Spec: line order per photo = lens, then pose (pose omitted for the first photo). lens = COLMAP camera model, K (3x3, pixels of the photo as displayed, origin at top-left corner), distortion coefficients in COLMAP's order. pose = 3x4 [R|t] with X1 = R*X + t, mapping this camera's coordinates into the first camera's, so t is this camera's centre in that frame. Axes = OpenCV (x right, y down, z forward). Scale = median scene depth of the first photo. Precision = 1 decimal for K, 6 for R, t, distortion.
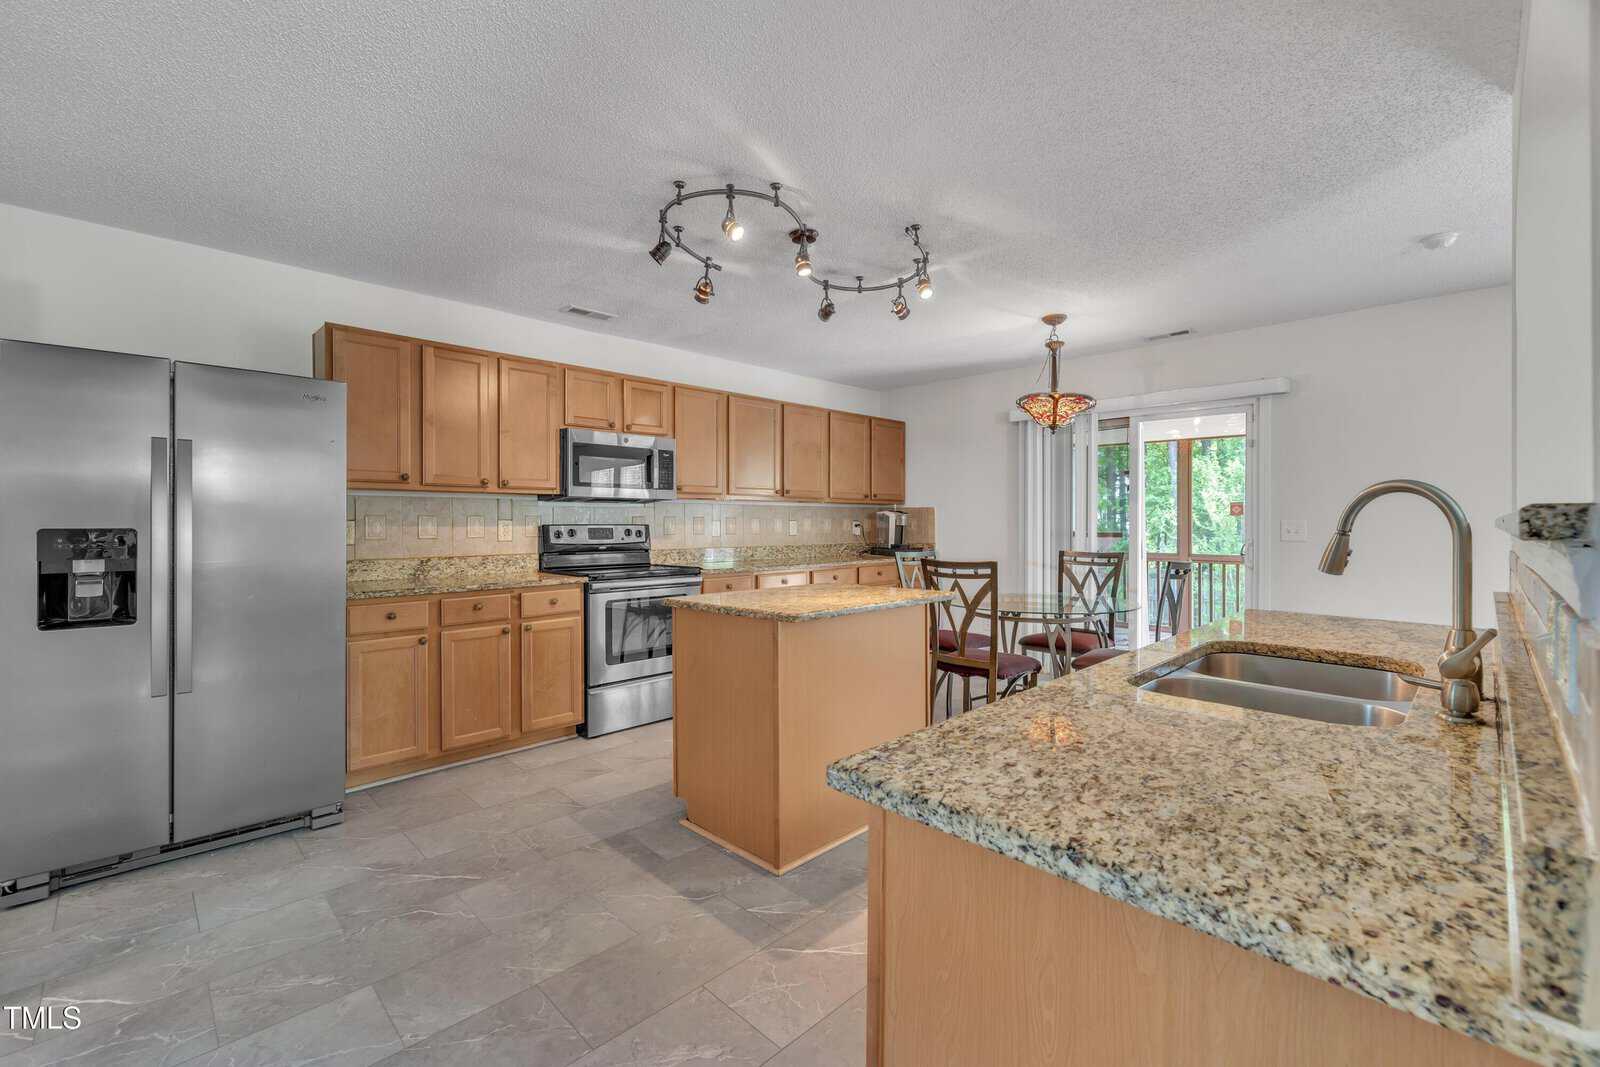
lens RADIAL K [[679.6, 0, 796.8], [0, 679.6, 524.9], [0, 0, 1]] dist [0.000393, 0.000671]
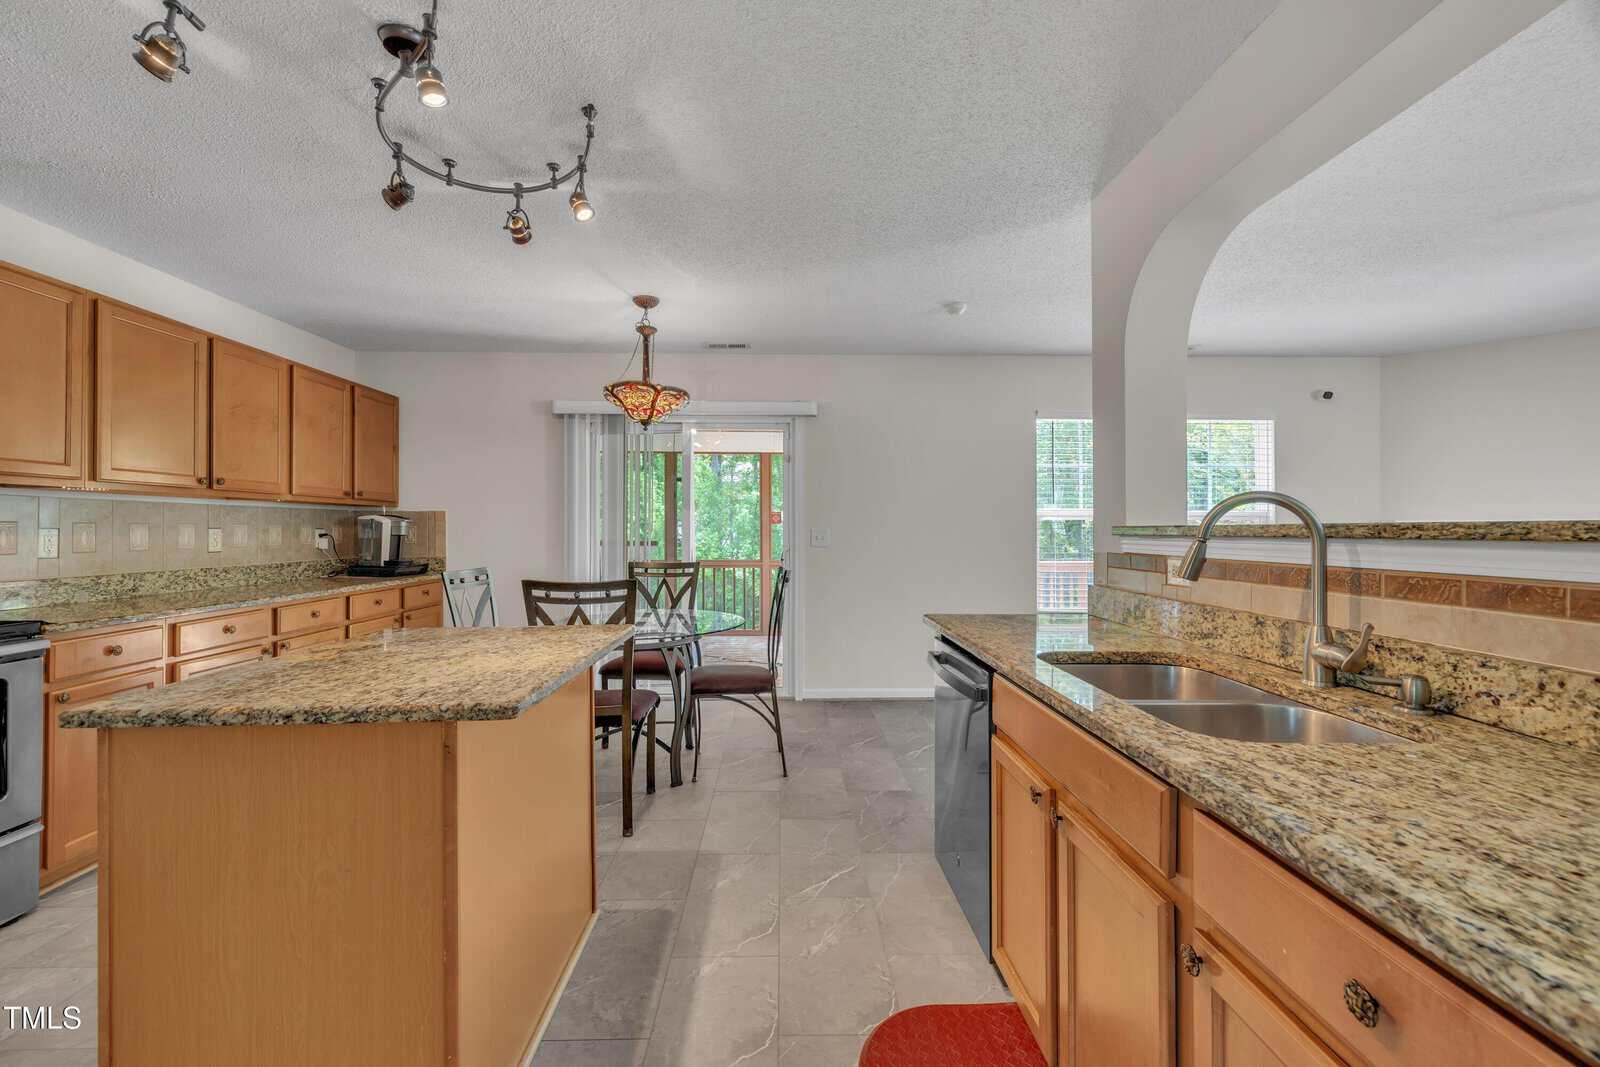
lens RADIAL K [[679.6, 0, 796.6], [0, 679.6, 524.8], [0, 0, 1]] dist [0.000393, 0.000671]
pose [[0.685935, 0.004631, 0.727648, -0.129720], [0.004003, 0.999941, -0.010138, -0.001618], [-0.727652, 0.009866, 0.685875, 0.251461]]
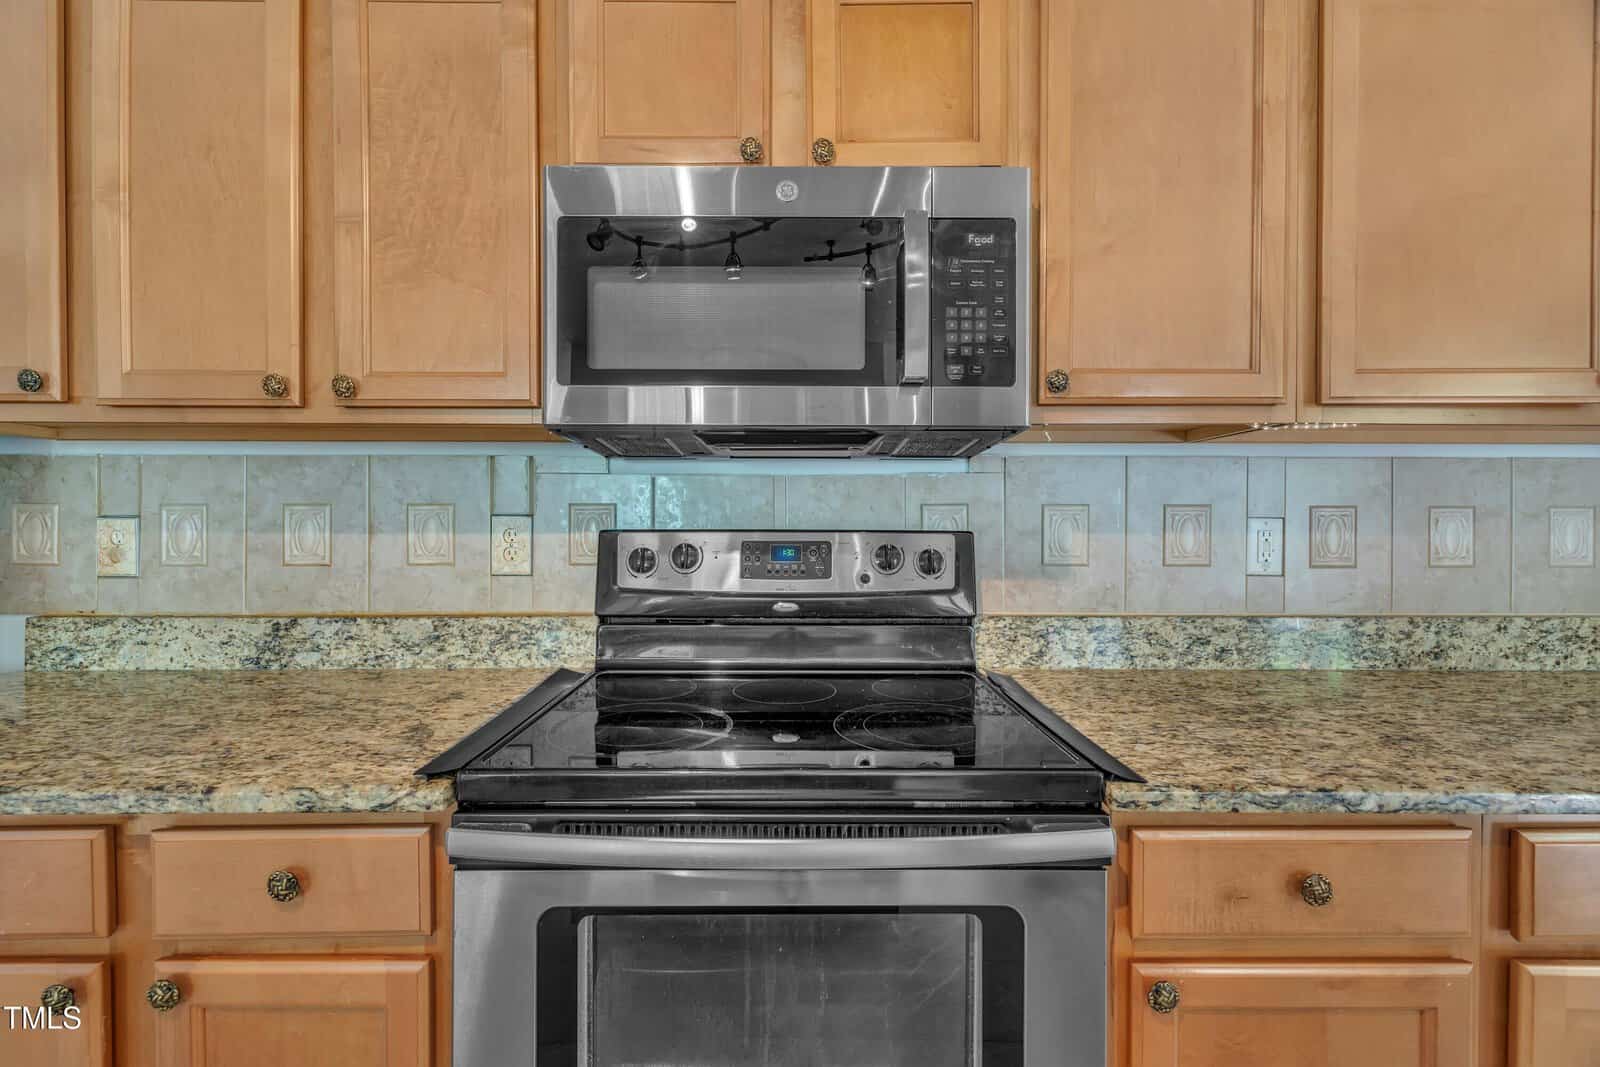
lens RADIAL K [[679.6, 0, 798.6], [0, 679.6, 522.9], [0, 0, 1]] dist [0.000393, 0.000671]
pose [[0.713892, 0.005800, -0.700232, -0.075122], [-0.005047, 0.999982, 0.003137, -0.004984], [0.700238, 0.001295, 0.713908, 0.831753]]
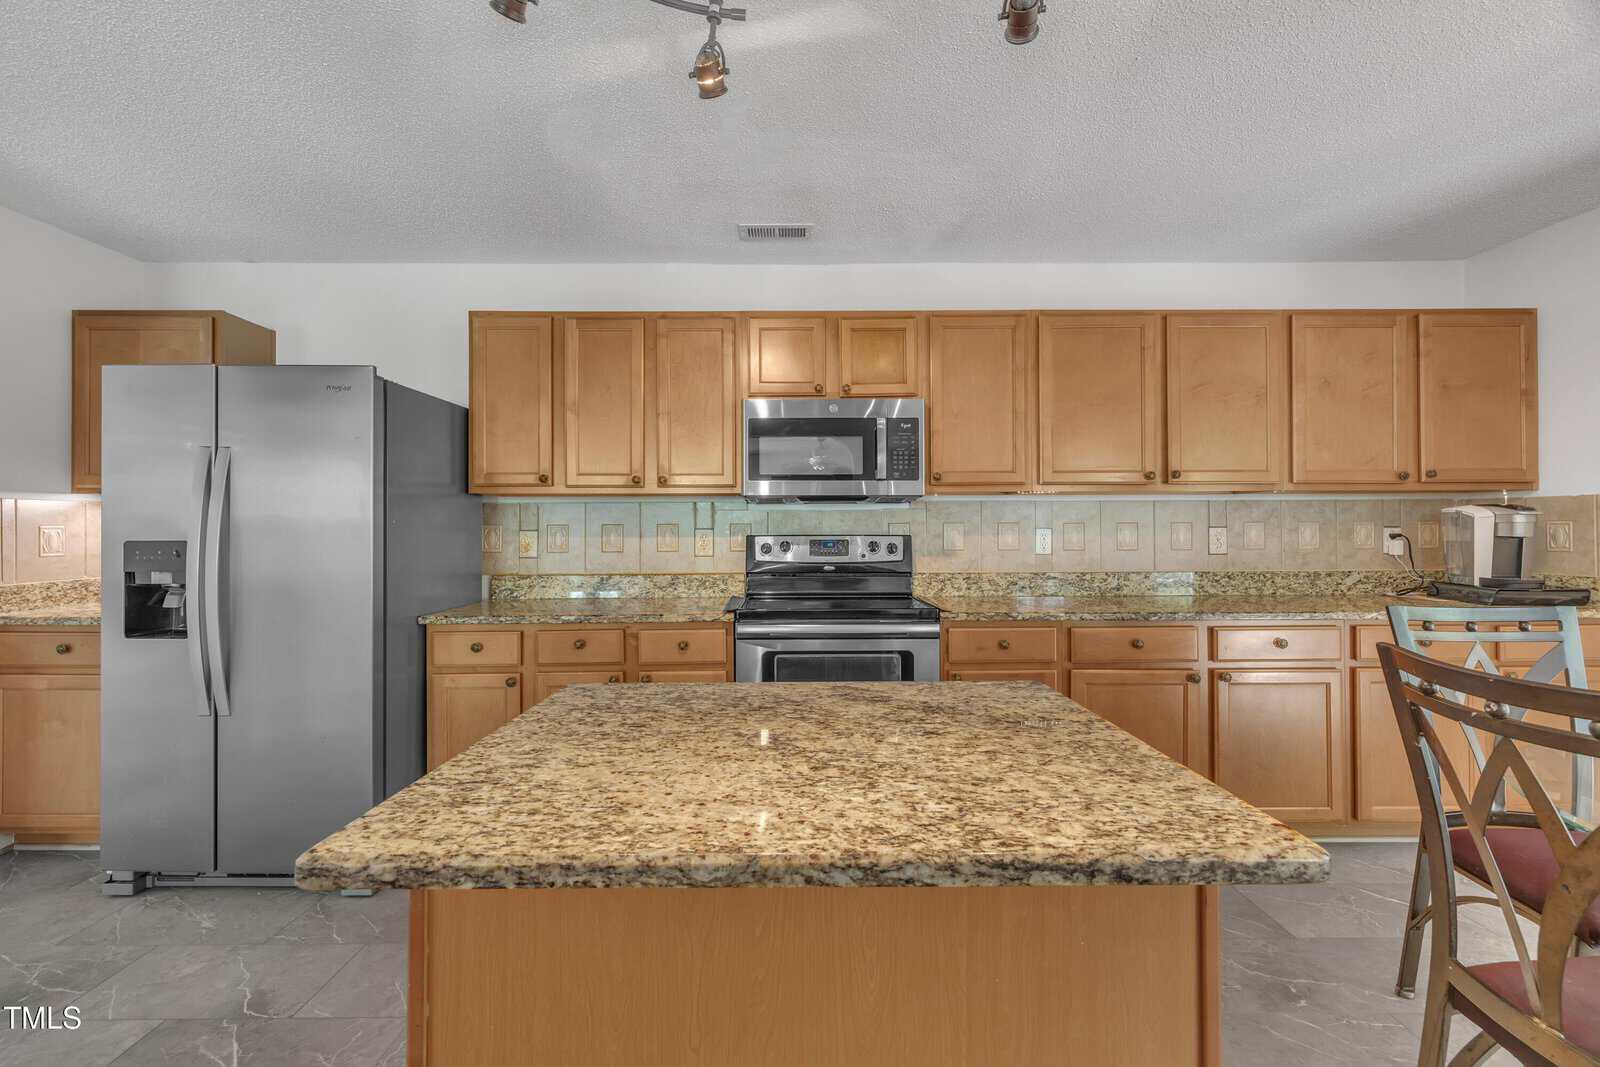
lens RADIAL K [[679.6, 0, 797.4], [0, 679.6, 522.8], [0, 0, 1]] dist [0.000393, 0.000671]
pose [[0.714831, -0.009522, -0.699233, 0.188096], [0.000360, 0.999912, -0.013248, -0.003878], [0.699297, 0.009219, 0.714771, 0.504394]]
